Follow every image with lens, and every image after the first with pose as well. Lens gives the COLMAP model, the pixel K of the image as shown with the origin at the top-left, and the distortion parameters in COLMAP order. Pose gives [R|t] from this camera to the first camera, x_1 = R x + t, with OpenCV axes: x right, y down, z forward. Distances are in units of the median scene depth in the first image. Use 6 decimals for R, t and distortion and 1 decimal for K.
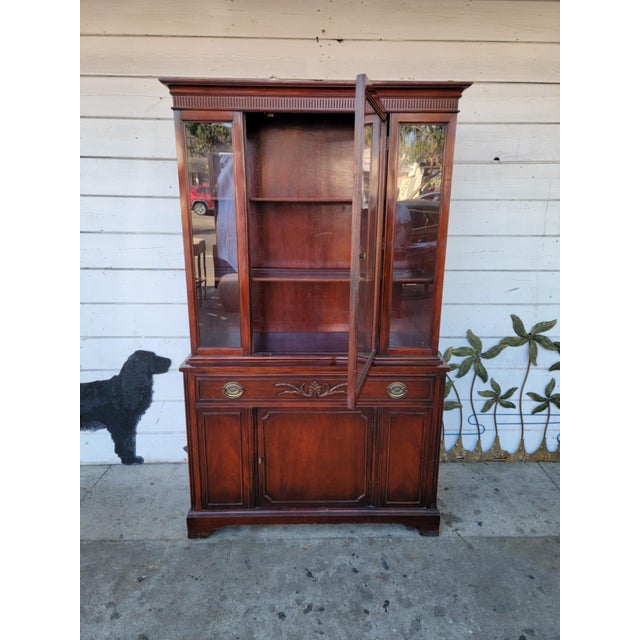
lens RADIAL K [[443.6, 0, 317.9], [0, 443.6, 319.4], [0, 0, 1]] dist [0.085928, -0.067251]
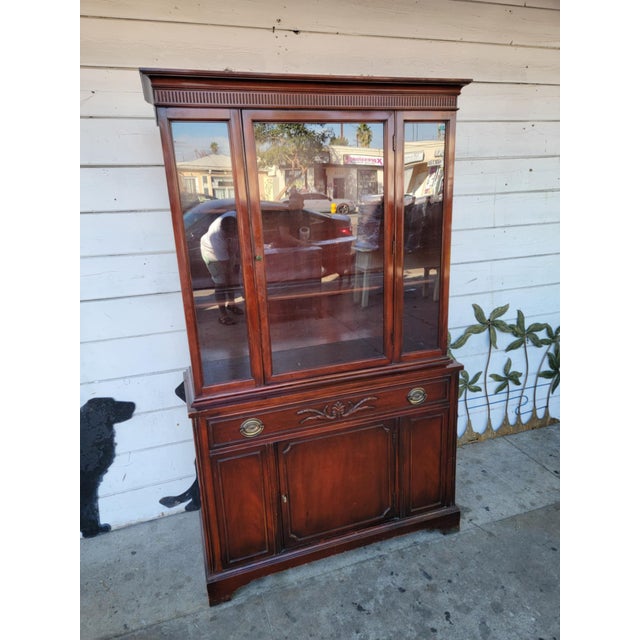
lens RADIAL K [[443.6, 0, 313.1], [0, 443.6, 322.5], [0, 0, 1]] dist [0.085928, -0.067251]
pose [[0.955625, -0.125225, 0.266644, -0.254067], [0.122488, 0.992104, 0.026938, -0.050224], [-0.267912, 0.006918, 0.963418, 0.107618]]
